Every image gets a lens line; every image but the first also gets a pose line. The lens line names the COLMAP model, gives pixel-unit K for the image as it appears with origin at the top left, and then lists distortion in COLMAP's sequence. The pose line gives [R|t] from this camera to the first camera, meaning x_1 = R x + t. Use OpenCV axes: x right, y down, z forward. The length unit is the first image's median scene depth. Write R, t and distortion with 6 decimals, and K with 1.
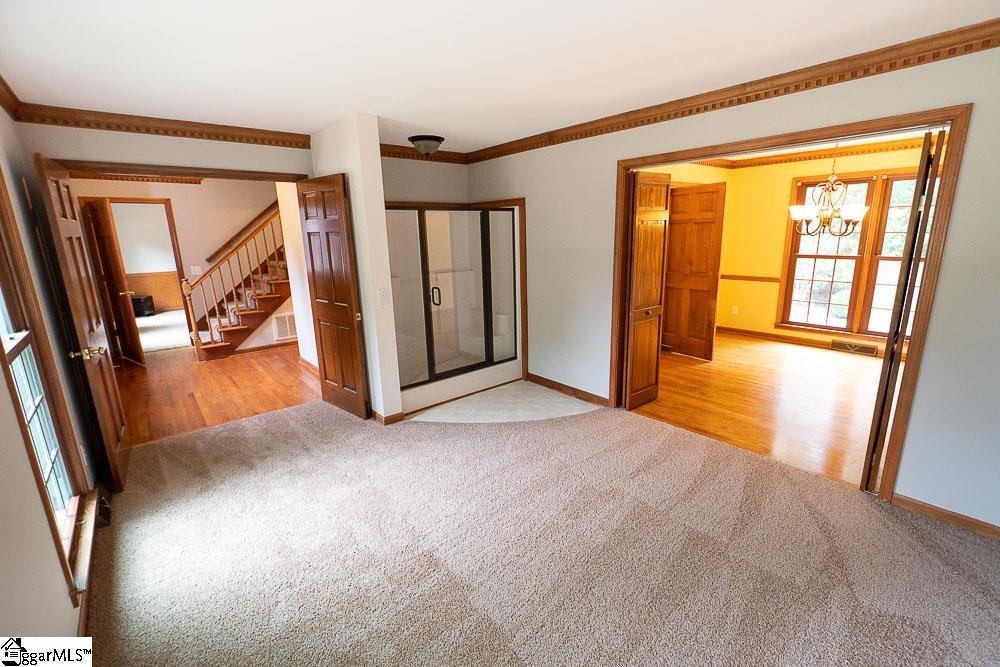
lens RADIAL K [[441.2, 0, 500.0], [0, 441.2, 333.5], [0, 0, 1]] dist [0.001329, -0.000064]
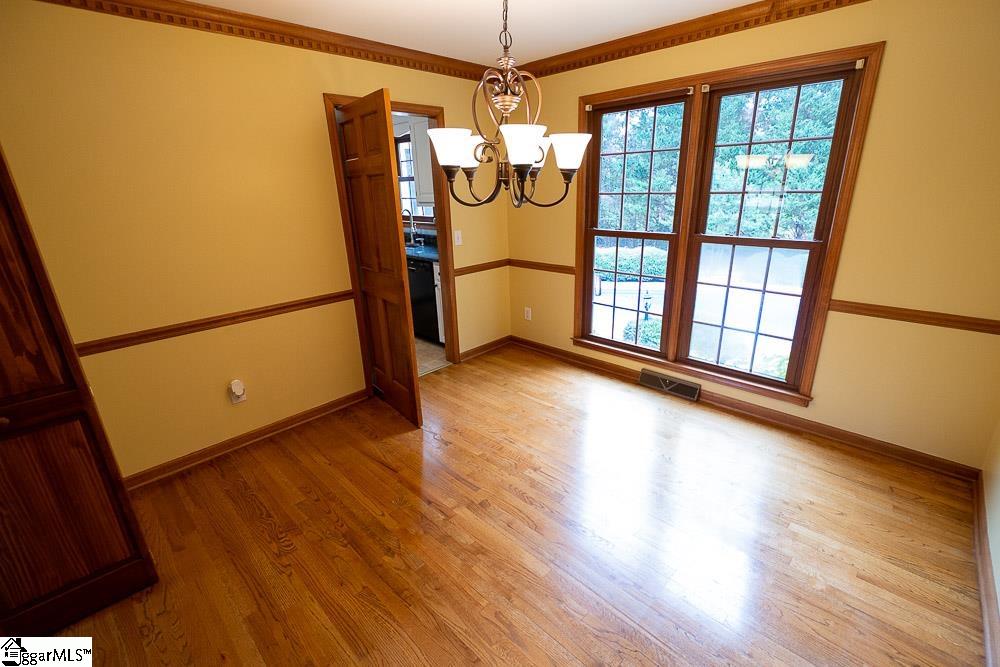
lens RADIAL K [[441.2, 0, 500.0], [0, 441.2, 333.5], [0, 0, 1]] dist [0.001329, -0.000064]
pose [[0.994645, -0.035287, 0.097140, 0.509781], [0.026128, 0.995230, 0.093992, -0.102885], [-0.099994, -0.090951, 0.990822, 0.420562]]
